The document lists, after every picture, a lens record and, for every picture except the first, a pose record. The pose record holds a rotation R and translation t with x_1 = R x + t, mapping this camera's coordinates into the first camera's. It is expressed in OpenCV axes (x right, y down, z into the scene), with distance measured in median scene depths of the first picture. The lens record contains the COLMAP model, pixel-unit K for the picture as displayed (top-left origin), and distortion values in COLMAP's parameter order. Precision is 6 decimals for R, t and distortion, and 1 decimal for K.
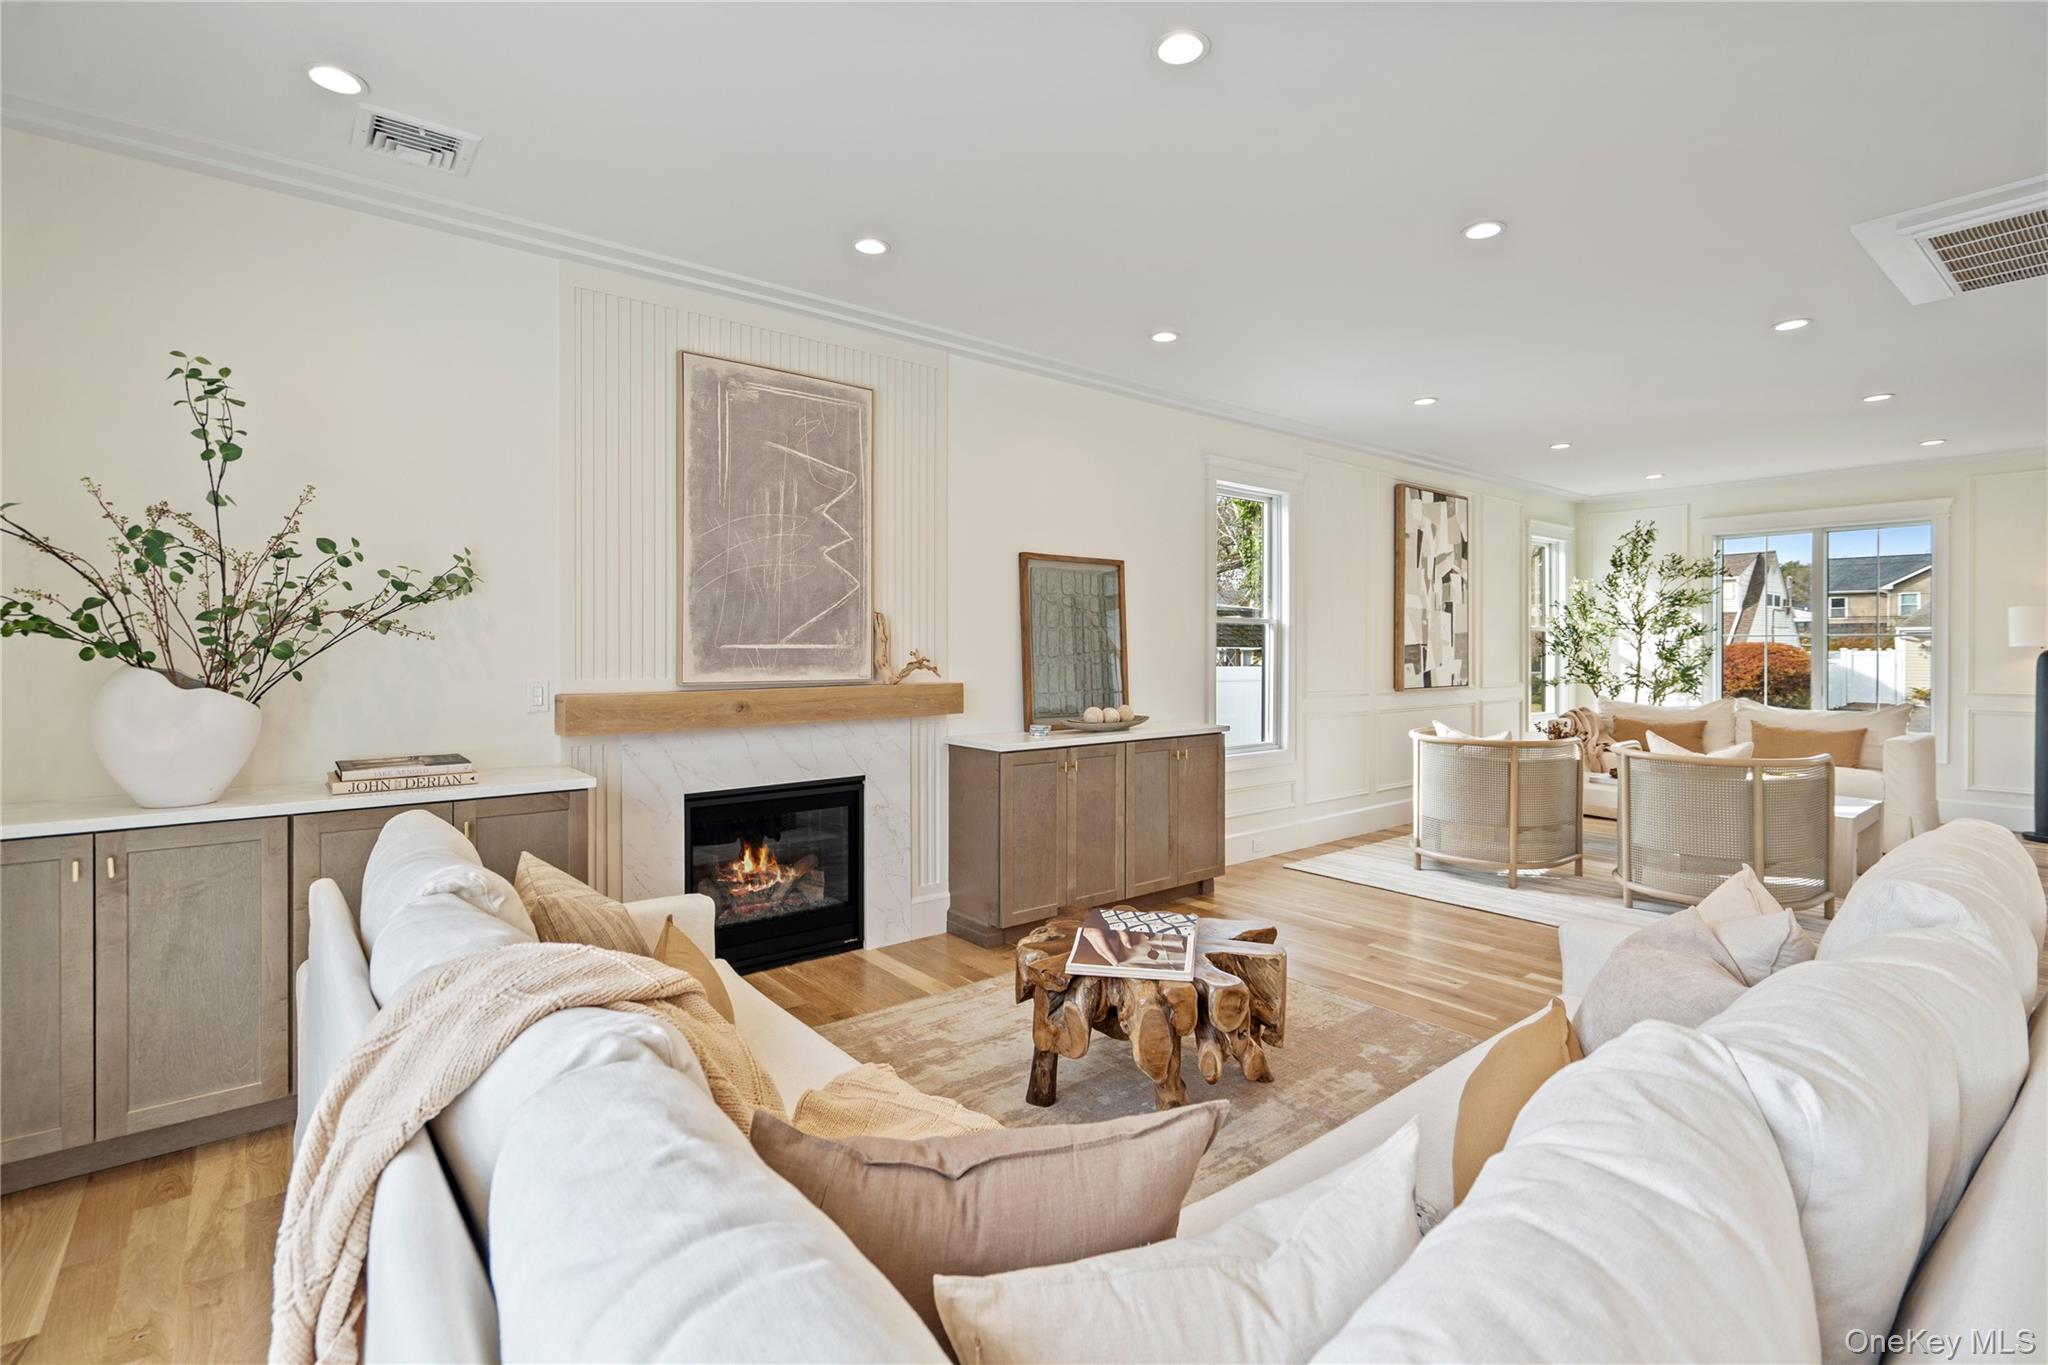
lens RADIAL K [[929.4, 0, 1005.3], [0, 929.4, 656.4], [0, 0, 1]] dist [-0.002226, 0.002021]
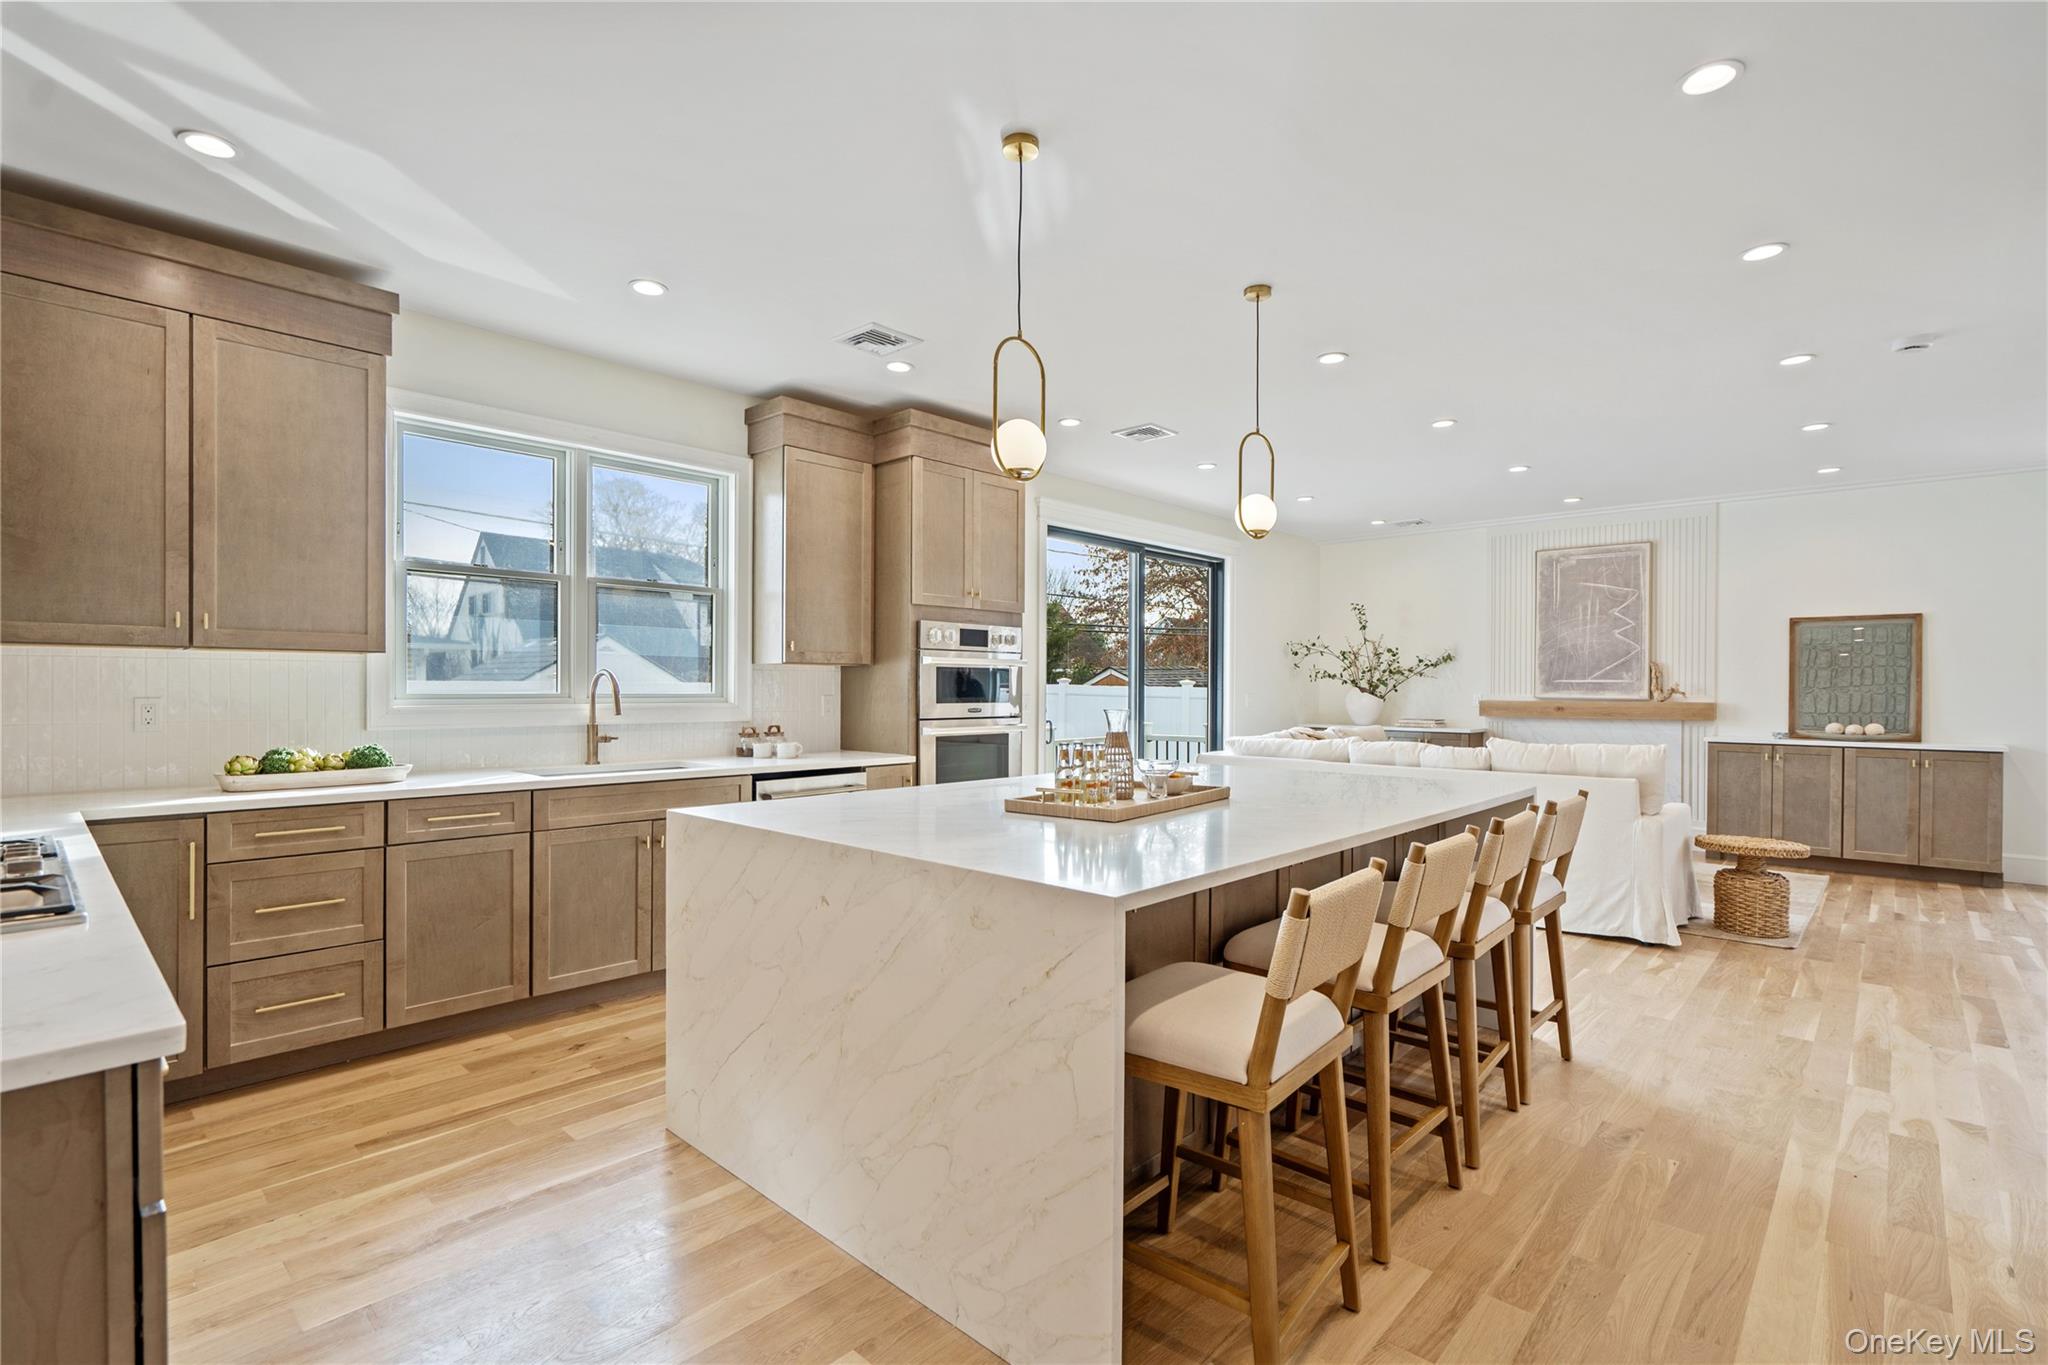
lens RADIAL K [[929.4, 0, 1022.6], [0, 929.4, 695.4], [0, 0, 1]] dist [-0.002226, 0.002021]
pose [[0.153577, 0.014273, -0.988034, 1.535105], [-0.010390, 0.999864, 0.012829, 0.007451], [0.988082, 0.008295, 0.153704, -0.530235]]
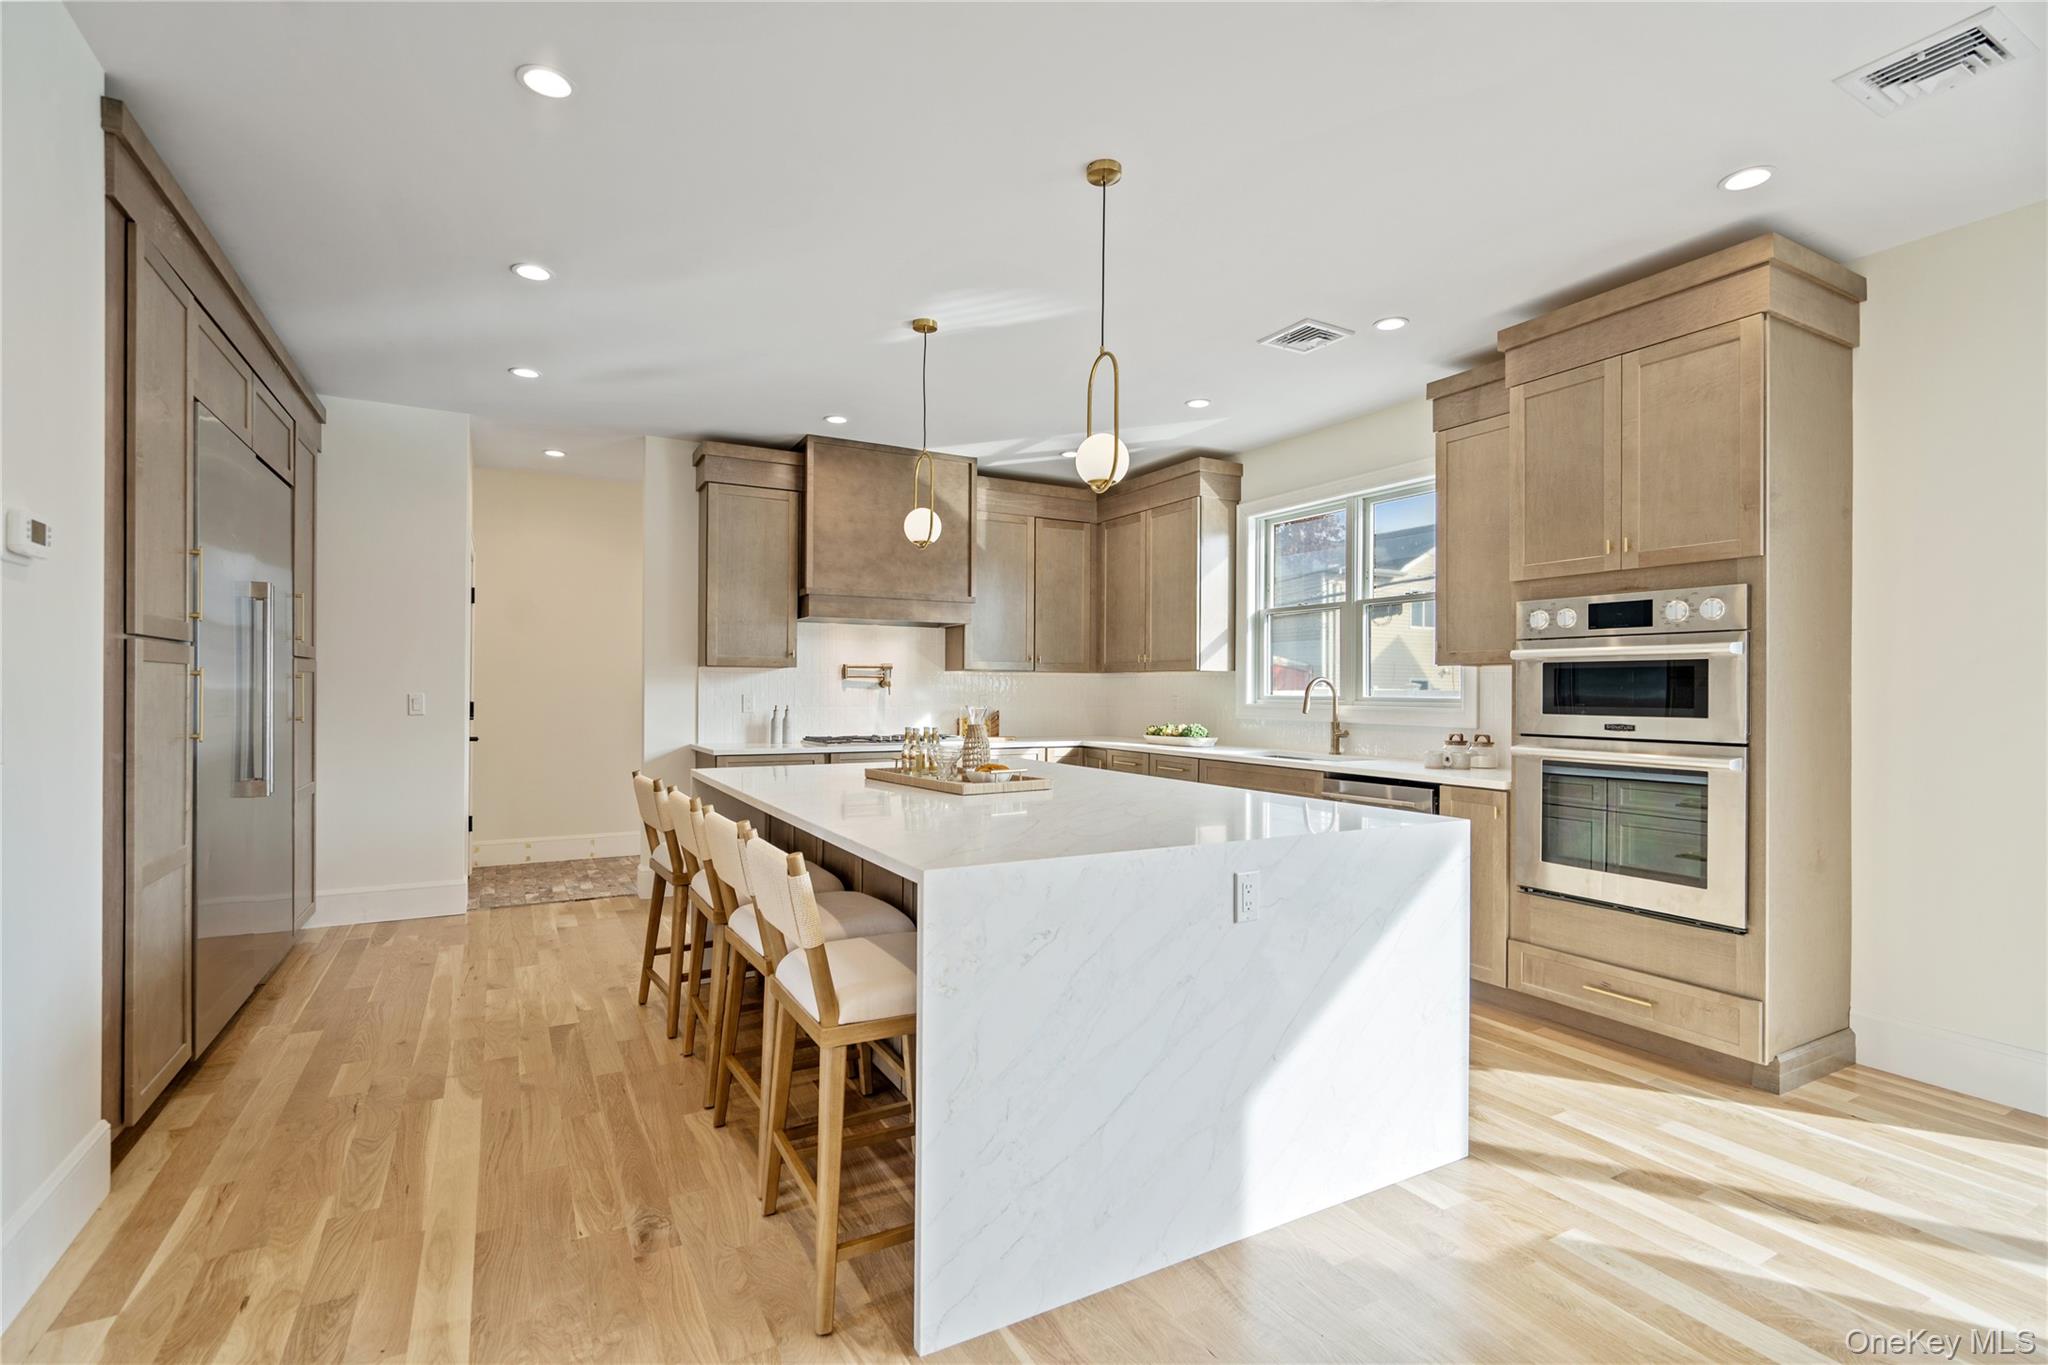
lens RADIAL K [[929.4, 0, 1016.0], [0, 929.4, 686.0], [0, 0, 1]] dist [-0.002226, 0.002021]
pose [[-0.987757, -0.002969, 0.155969, 0.676209], [-0.002945, 0.999996, 0.000386, 0.009417], [-0.155970, -0.000078, -0.987762, 0.471317]]
